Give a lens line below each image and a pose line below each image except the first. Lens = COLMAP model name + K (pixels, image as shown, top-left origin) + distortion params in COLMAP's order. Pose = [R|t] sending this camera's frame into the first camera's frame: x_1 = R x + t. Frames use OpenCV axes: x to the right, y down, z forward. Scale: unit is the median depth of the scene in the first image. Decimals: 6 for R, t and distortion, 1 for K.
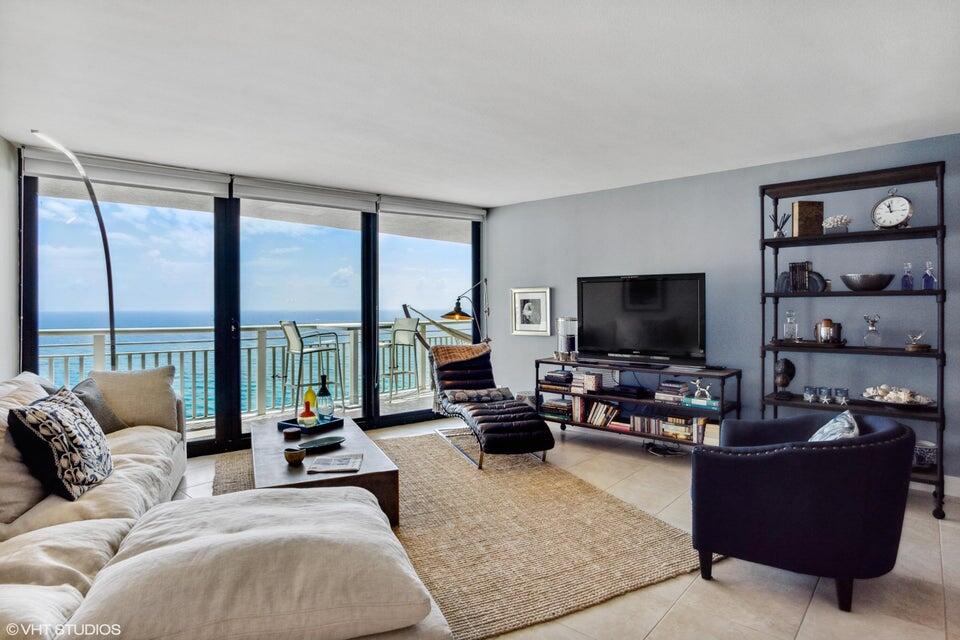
lens RADIAL K [[525.2, 0, 482.5], [0, 525.2, 308.3], [0, 0, 1]] dist [-0.023071, 0.001355]
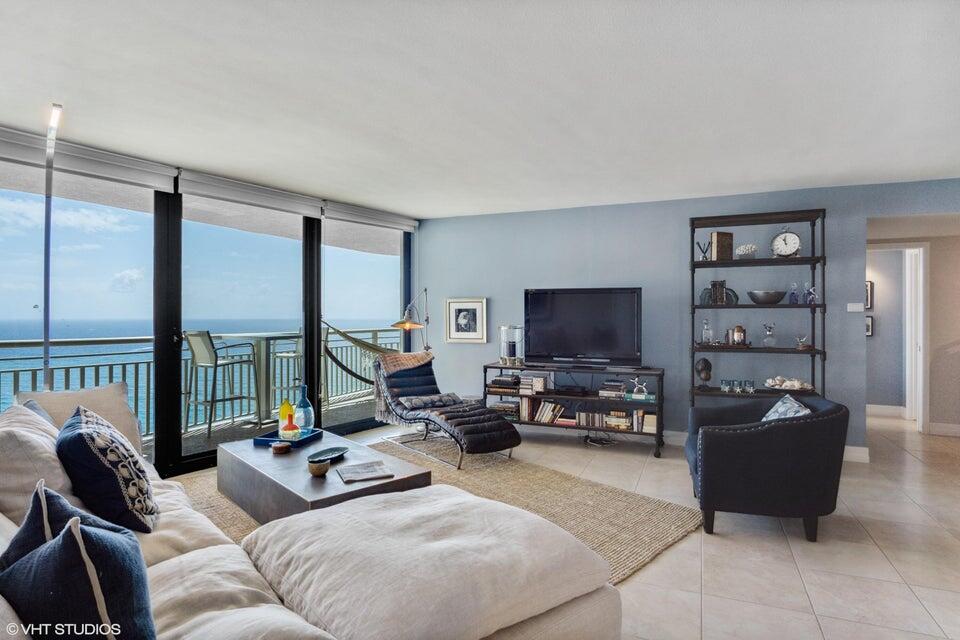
lens RADIAL K [[523.9, 0, 483.5], [0, 523.9, 315.9], [0, 0, 1]] dist [-0.006395, -0.000188]
pose [[0.950972, 0.002960, 0.309264, -0.258349], [-0.002005, 0.999992, -0.003406, 0.001084], [-0.309271, 0.002619, 0.950970, -0.016471]]
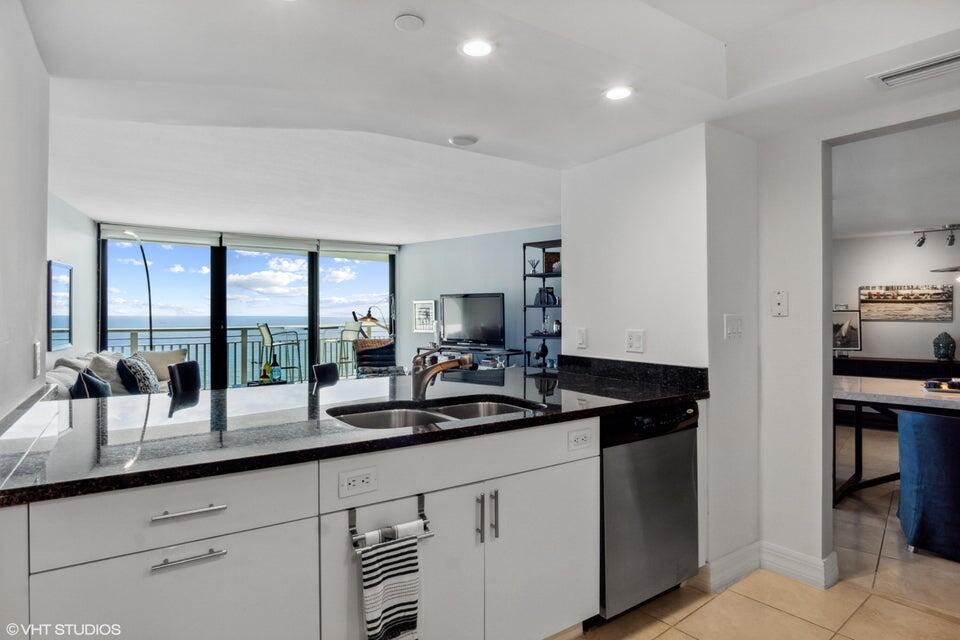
lens RADIAL K [[525.2, 0, 482.5], [0, 525.2, 308.3], [0, 0, 1]] dist [-0.023071, 0.001355]
pose [[0.999994, -0.002321, 0.002659, 0.325218], [0.002349, 0.999940, -0.010667, -0.000553], [-0.002634, 0.010674, 0.999940, -0.620748]]
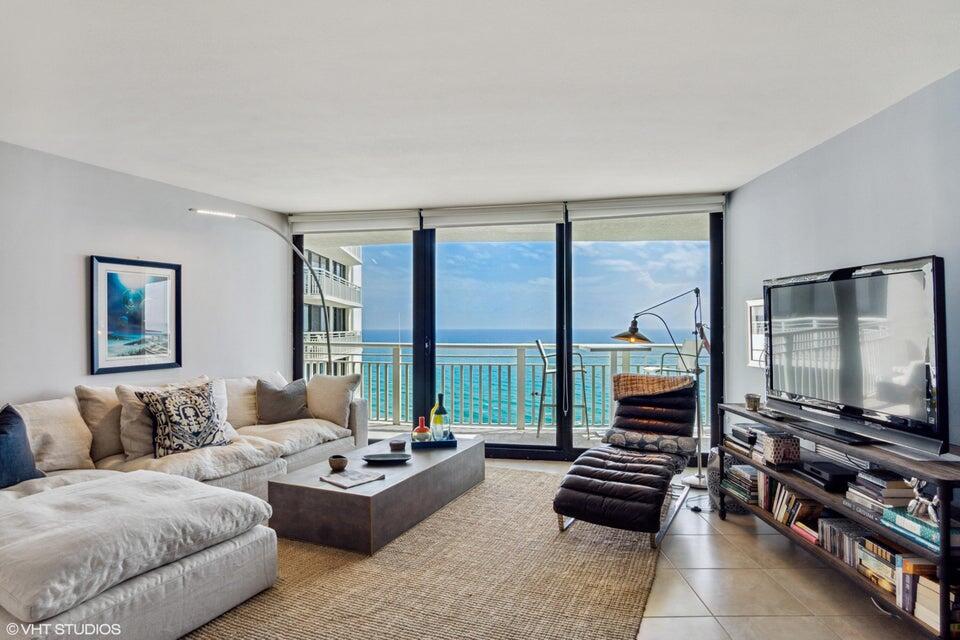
lens RADIAL K [[534.6, 0, 484.8], [0, 534.6, 322.4], [0, 0, 1]] dist [0.003540, 0.001712]
pose [[0.659487, -0.004420, -0.751703, 0.479242], [-0.002244, 0.999967, -0.007848, -0.002325], [0.751712, 0.006862, 0.659456, 0.342590]]
